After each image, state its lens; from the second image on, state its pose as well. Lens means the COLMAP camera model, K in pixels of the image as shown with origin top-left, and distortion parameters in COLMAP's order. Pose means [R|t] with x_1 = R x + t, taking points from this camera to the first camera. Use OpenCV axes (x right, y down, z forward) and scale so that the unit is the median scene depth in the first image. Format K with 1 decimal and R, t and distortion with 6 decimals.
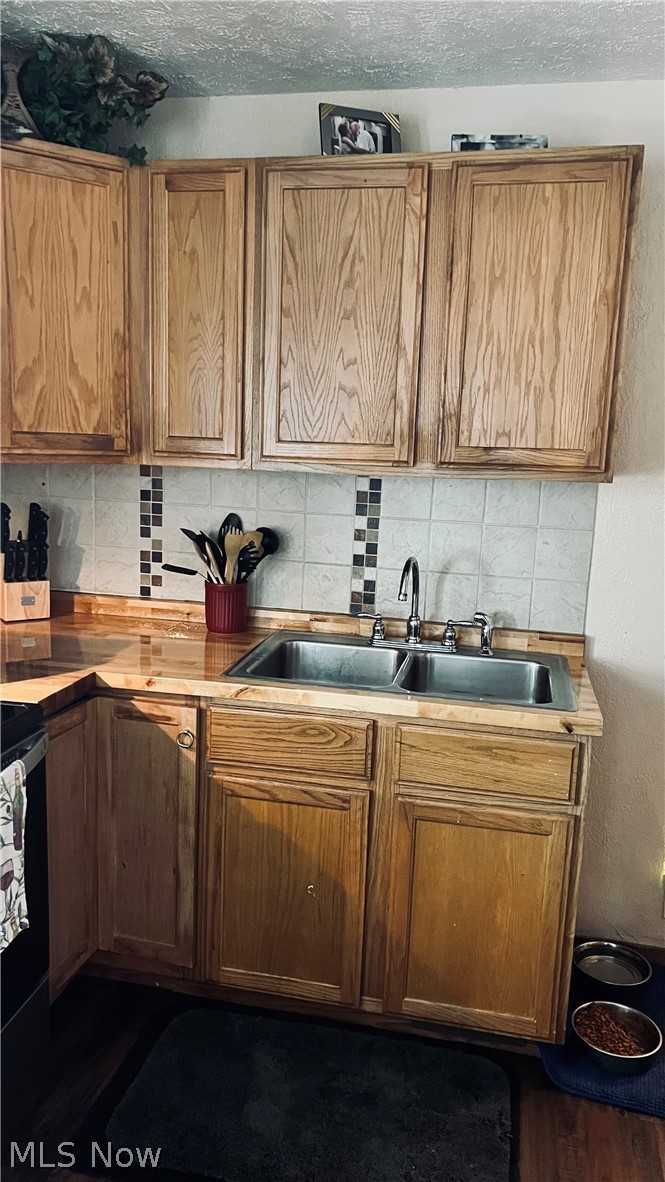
lens RADIAL K [[911.0, 0, 333.9], [0, 911.0, 600.1], [0, 0, 1]] dist [0.059265, -0.060103]
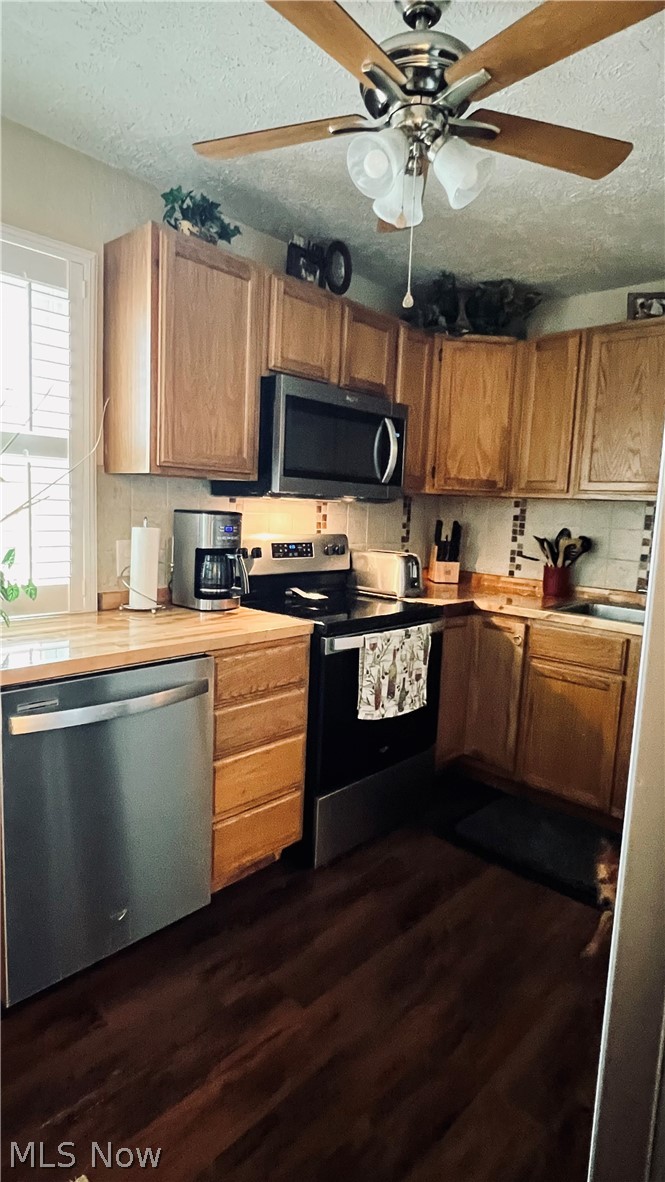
lens RADIAL K [[643.2, 0, 332.0], [0, 643.2, 586.5], [0, 0, 1]] dist [0.001350, -0.002292]
pose [[0.860665, 0.069697, -0.504379, 0.153400], [-0.104542, 0.993672, -0.041079, 0.129955], [0.498325, 0.088084, 0.862504, -0.296113]]
